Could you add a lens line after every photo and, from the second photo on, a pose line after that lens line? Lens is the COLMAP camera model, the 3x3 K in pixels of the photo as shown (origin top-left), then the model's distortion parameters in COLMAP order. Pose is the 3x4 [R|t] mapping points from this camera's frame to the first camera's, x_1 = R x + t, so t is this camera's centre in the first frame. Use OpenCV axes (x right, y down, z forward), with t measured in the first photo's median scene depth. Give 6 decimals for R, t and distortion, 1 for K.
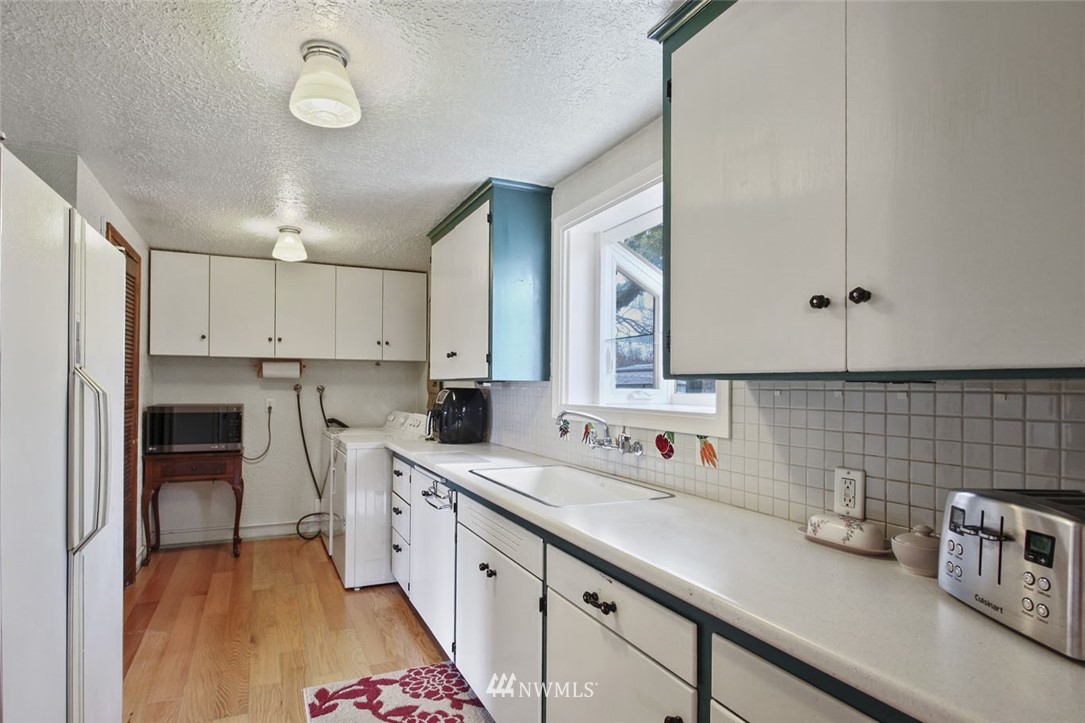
lens RADIAL K [[556.9, 0, 527.2], [0, 556.9, 383.1], [0, 0, 1]] dist [-0.024208, -0.000227]
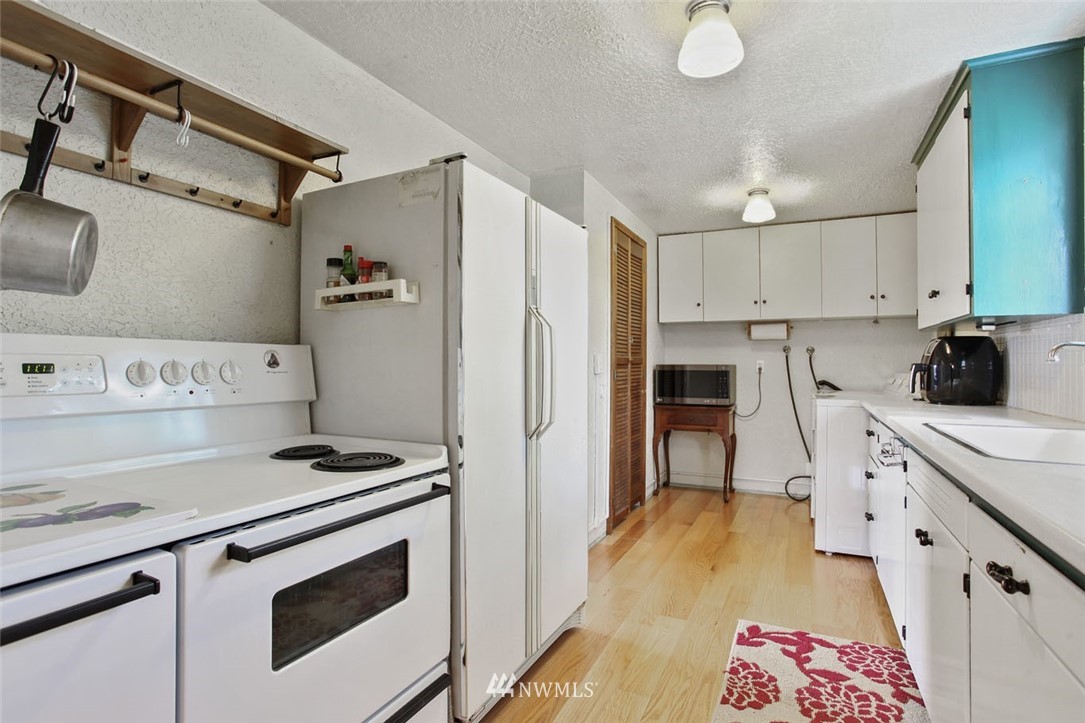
lens RADIAL K [[555.0, 0, 542.5], [0, 555.0, 361.5], [0, 0, 1]] dist [-0.067658, 0.024441]
pose [[0.628366, -0.013352, -0.777803, 0.114253], [0.013077, 0.999893, -0.006599, 0.044303], [0.777808, -0.006025, 0.628474, 0.040721]]
